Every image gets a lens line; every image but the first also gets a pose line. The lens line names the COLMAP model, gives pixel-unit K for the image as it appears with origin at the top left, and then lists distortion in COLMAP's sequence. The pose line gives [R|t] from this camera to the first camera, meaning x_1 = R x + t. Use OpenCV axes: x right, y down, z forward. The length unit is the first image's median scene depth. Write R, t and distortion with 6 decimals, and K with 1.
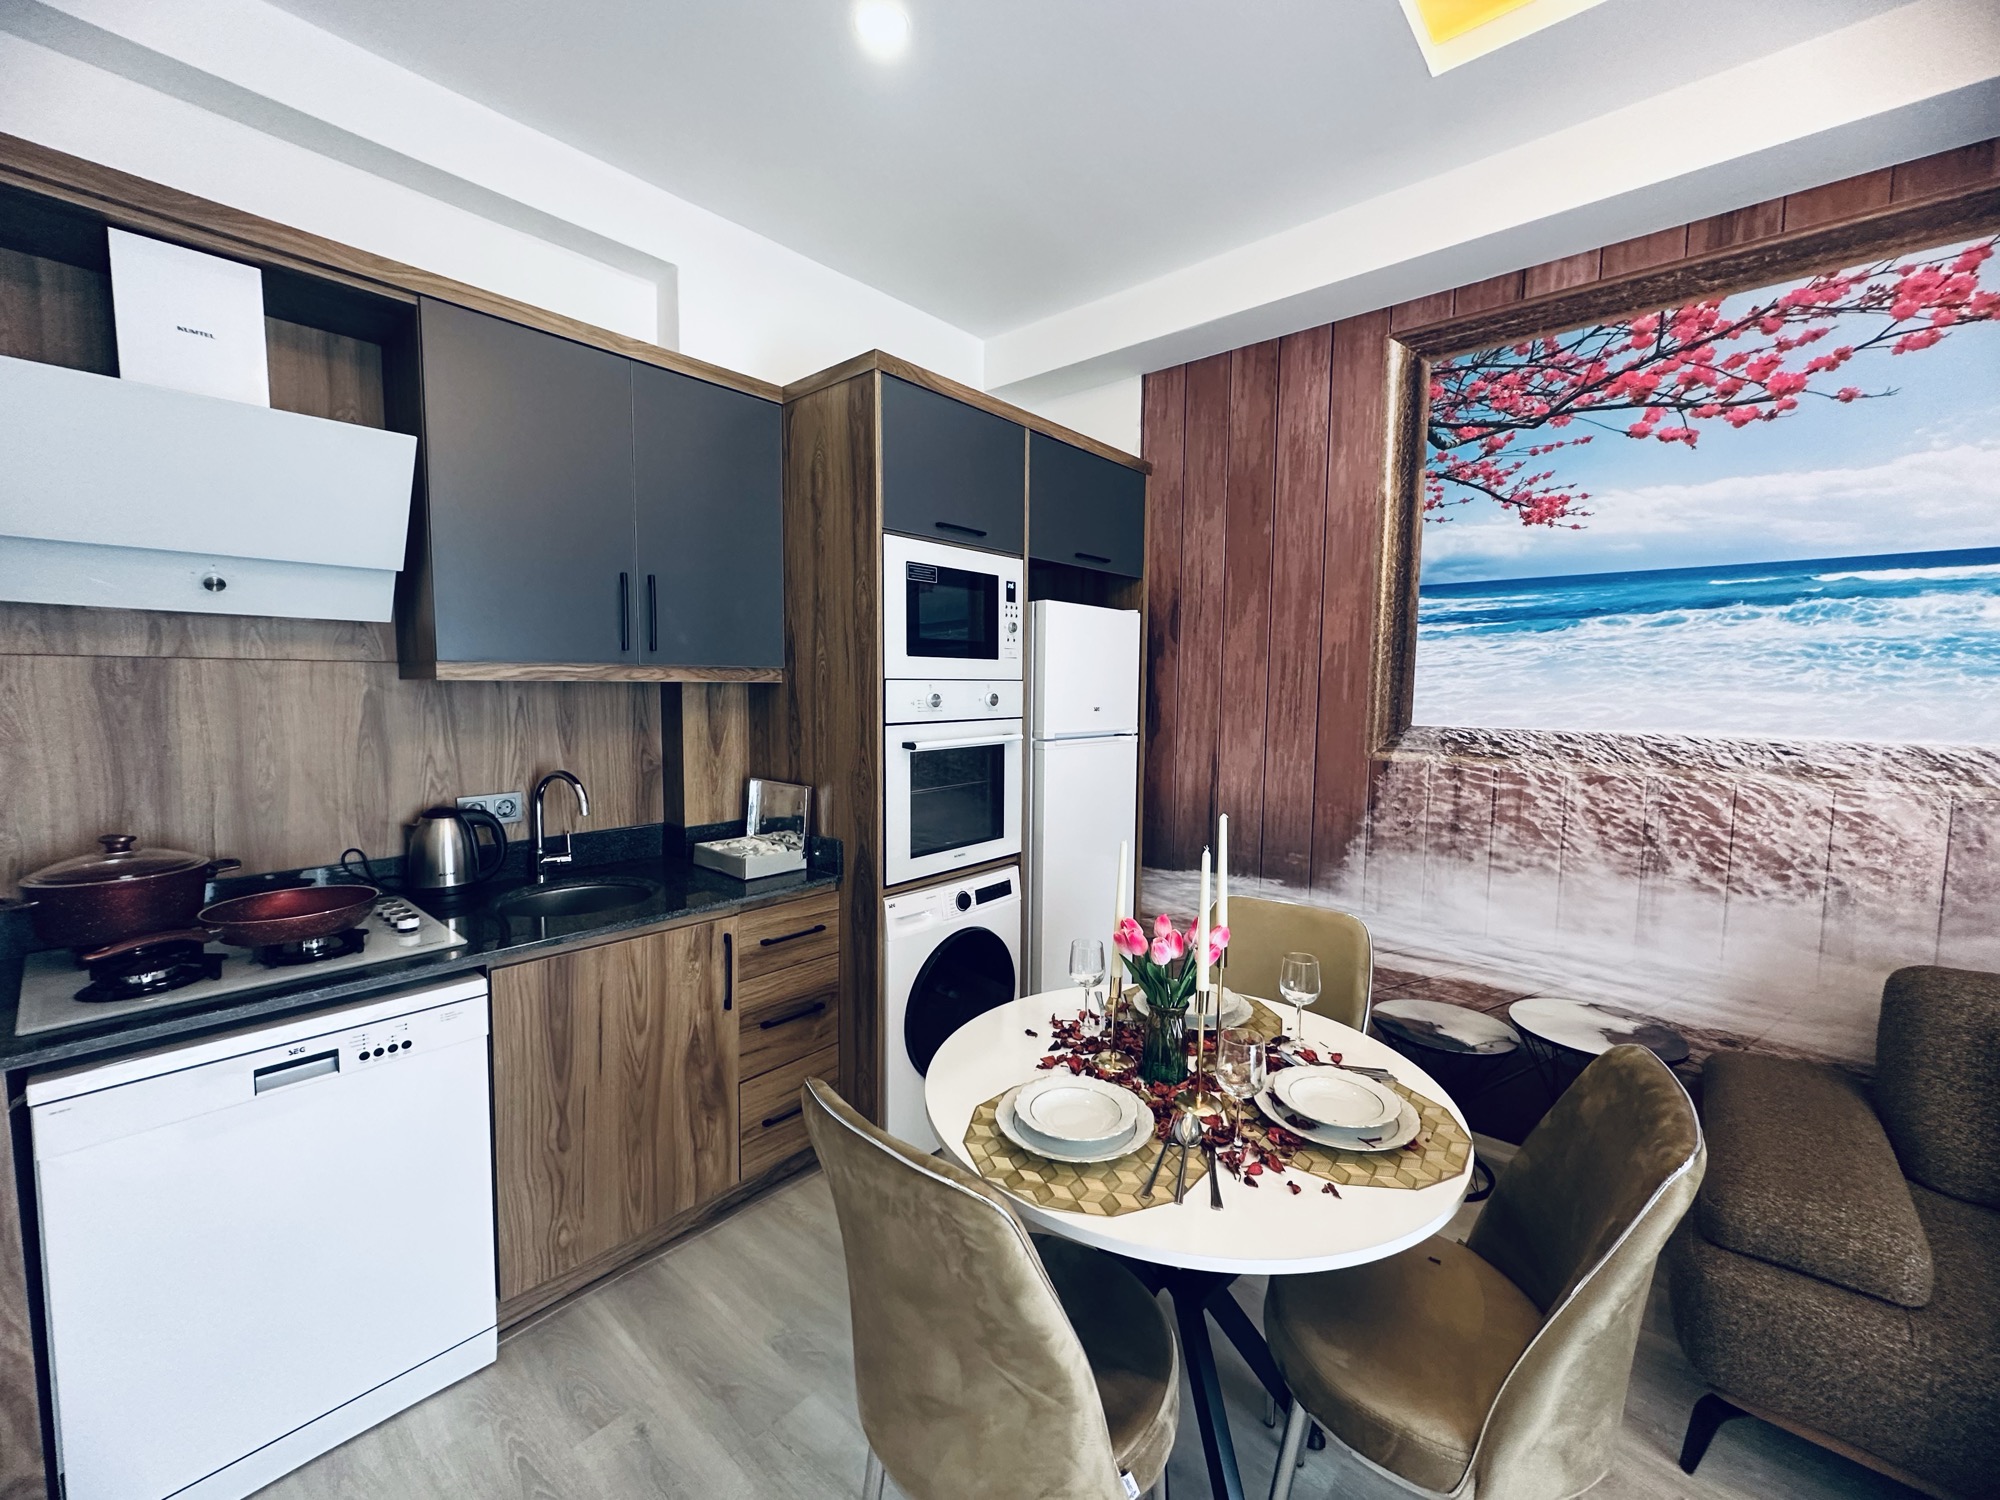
lens RADIAL K [[799.0, 0, 1000.8], [0, 799.0, 747.5], [0, 0, 1]] dist [-0.003854, 0.001075]
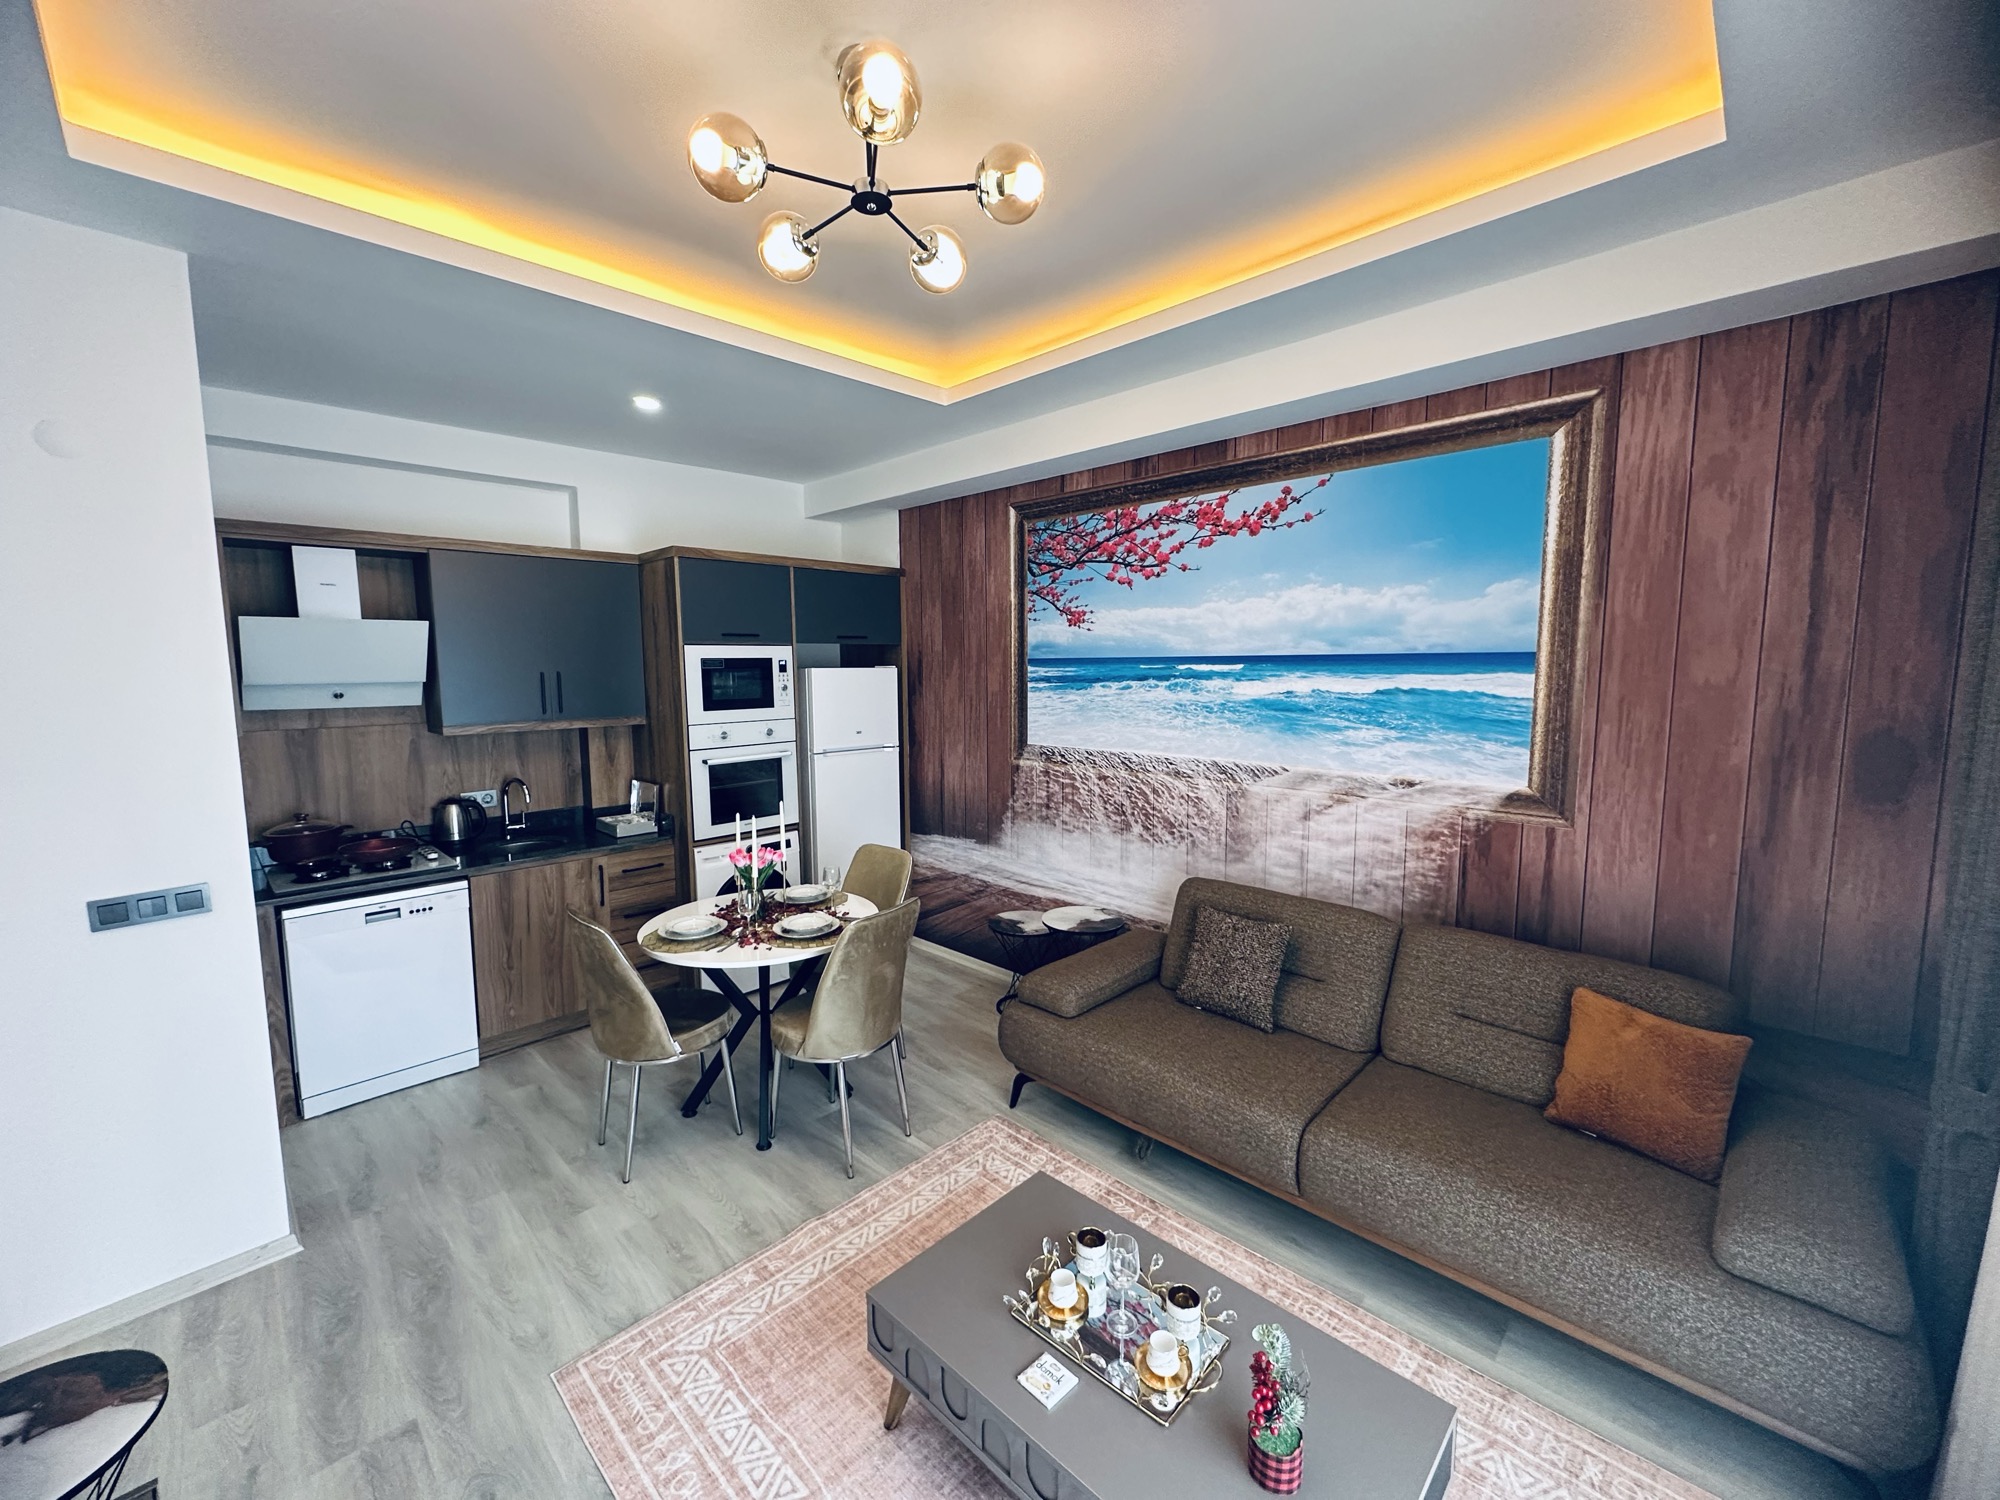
lens RADIAL K [[799.0, 0, 1000.8], [0, 799.0, 747.5], [0, 0, 1]] dist [-0.003854, 0.001075]
pose [[0.998350, -0.010171, -0.056521, 0.629637], [0.011564, 0.999636, 0.024383, -0.068801], [0.056253, -0.024997, 0.998104, -0.721823]]
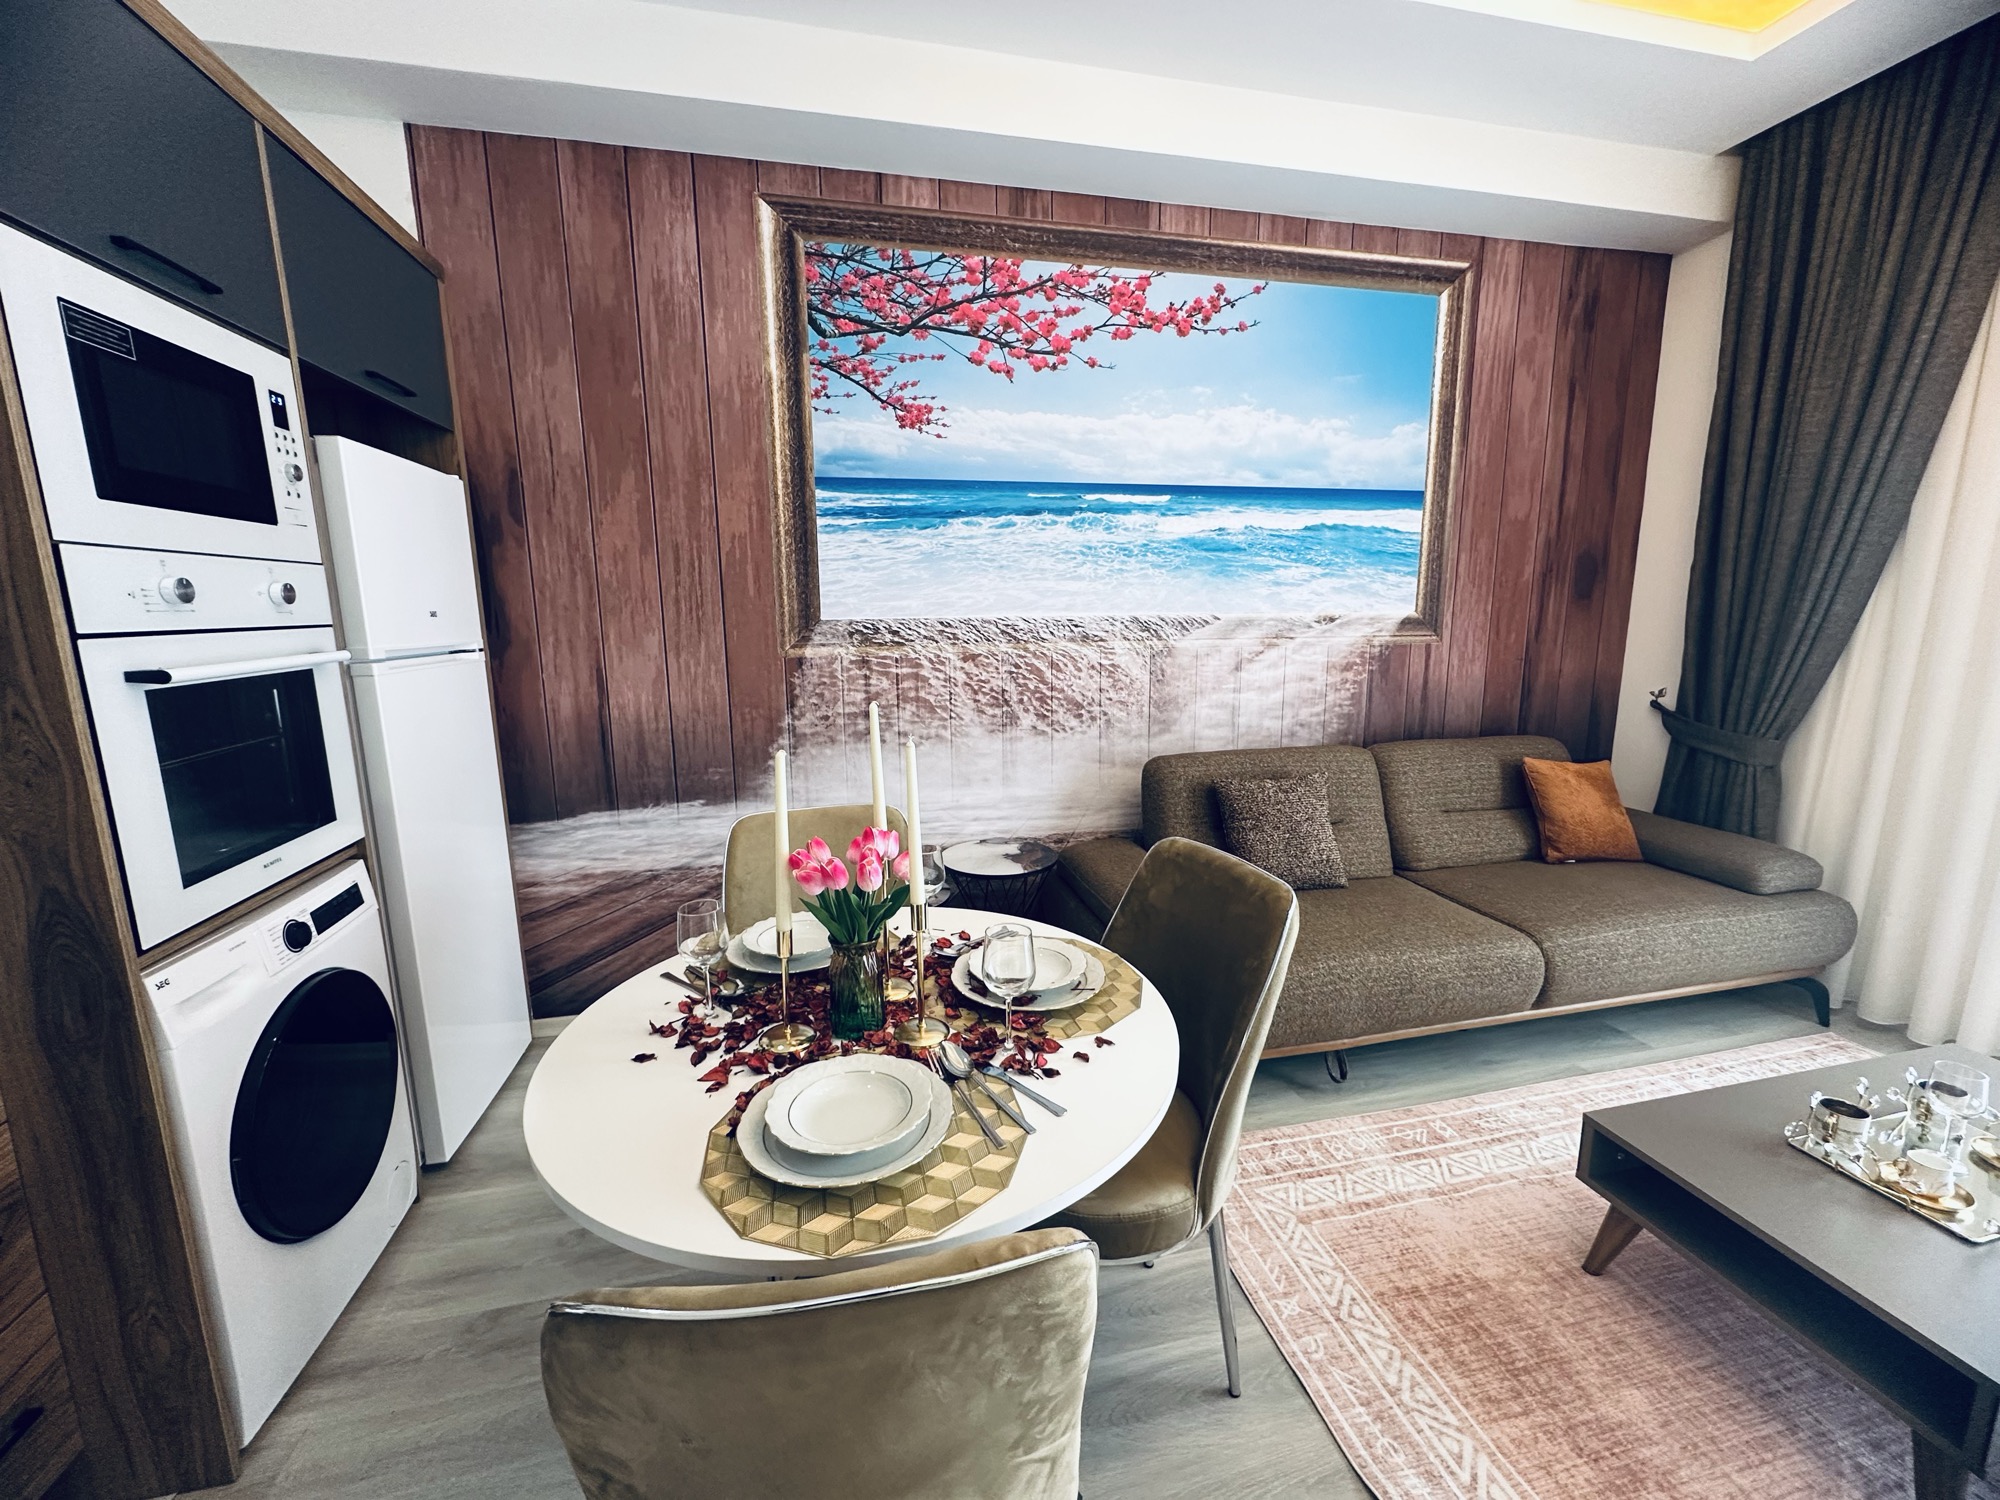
lens RADIAL K [[799.0, 0, 1000.8], [0, 799.0, 747.5], [0, 0, 1]] dist [-0.003854, 0.001075]
pose [[0.592883, -0.154511, 0.790327, -0.196885], [0.081526, 0.987894, 0.131978, 0.019602], [-0.801151, -0.013815, 0.598302, 0.242191]]
